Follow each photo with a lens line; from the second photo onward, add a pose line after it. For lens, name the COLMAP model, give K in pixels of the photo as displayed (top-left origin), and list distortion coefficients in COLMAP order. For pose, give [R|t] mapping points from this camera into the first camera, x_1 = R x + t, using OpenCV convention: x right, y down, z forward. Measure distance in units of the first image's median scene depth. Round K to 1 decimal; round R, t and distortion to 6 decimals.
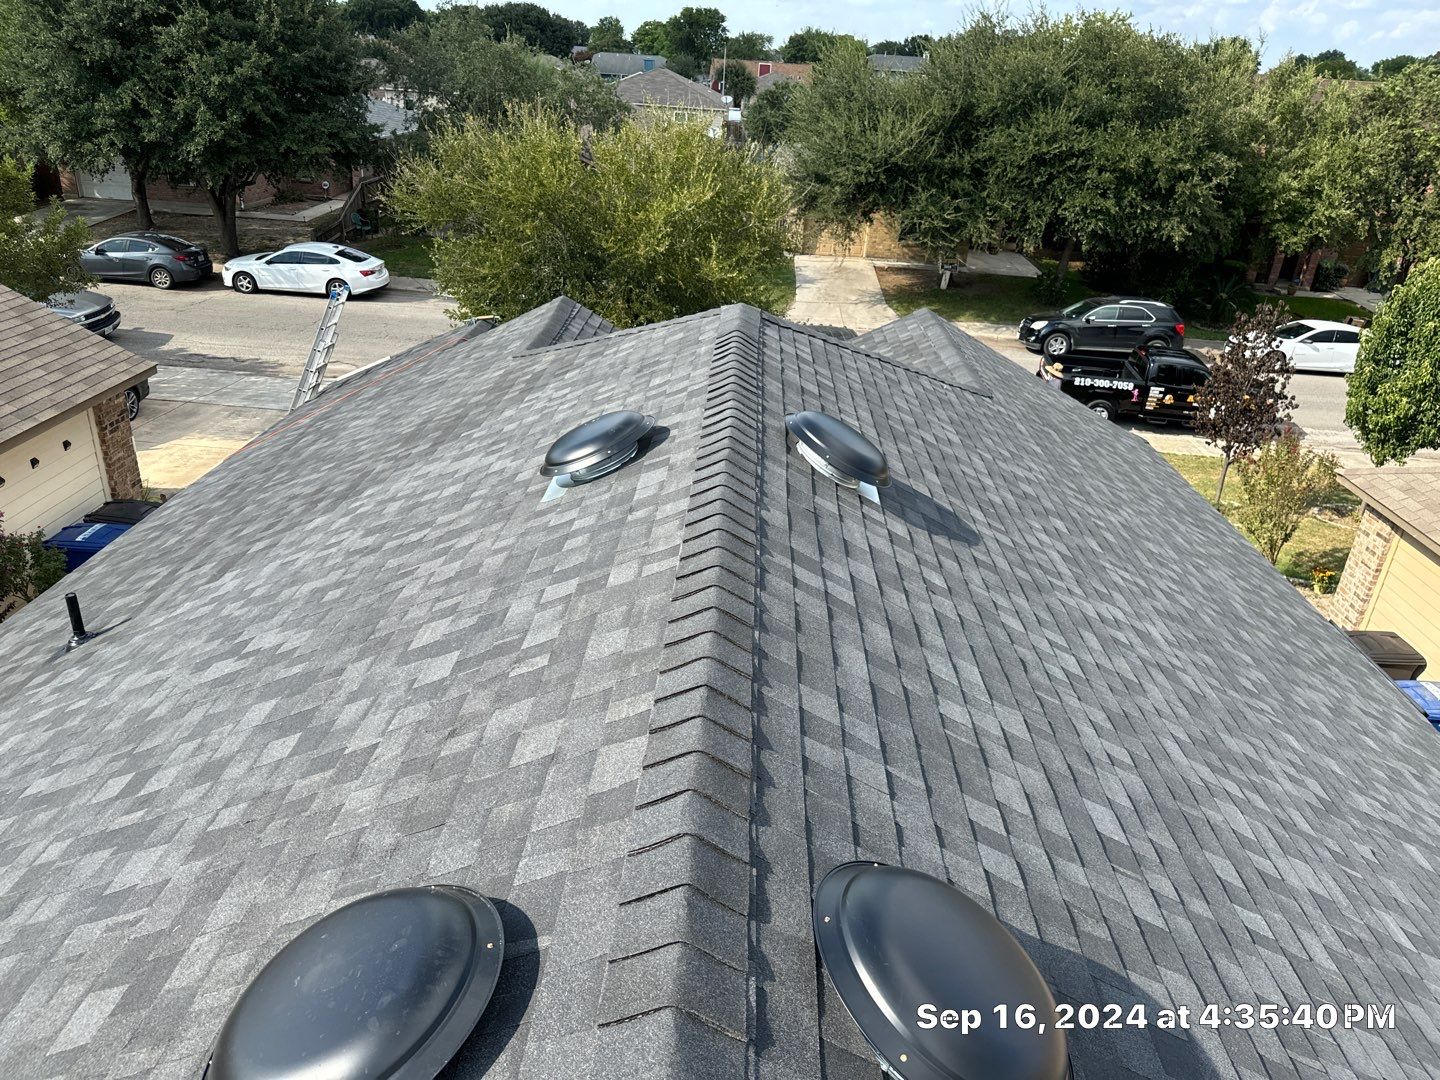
lens RADIAL K [[1029.3, 0, 728.2], [0, 1029.3, 549.6], [0, 0, 1]] dist [0.012628, 0.000378]
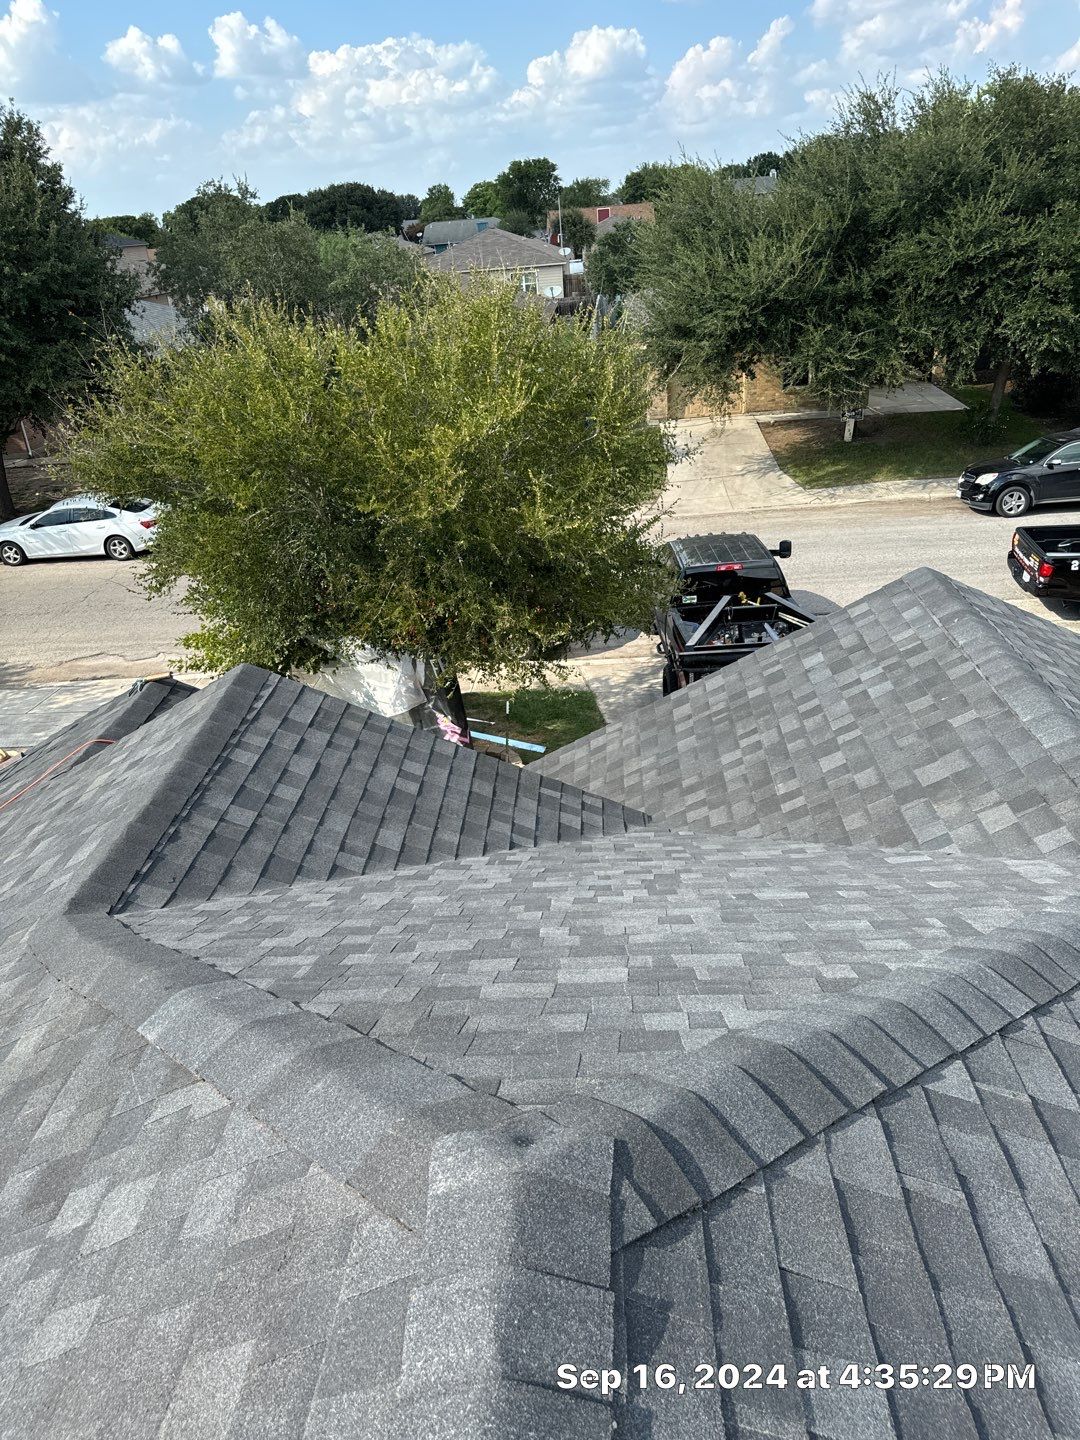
lens RADIAL K [[1029.3, 0, 564.7], [0, 1029.3, 711.9], [0, 0, 1]] dist [0.012628, 0.000378]
pose [[0.990818, -0.120529, -0.061255, 0.012075], [0.120972, 0.992649, 0.003570, -0.081360], [0.060374, -0.010947, 0.998116, 0.193844]]
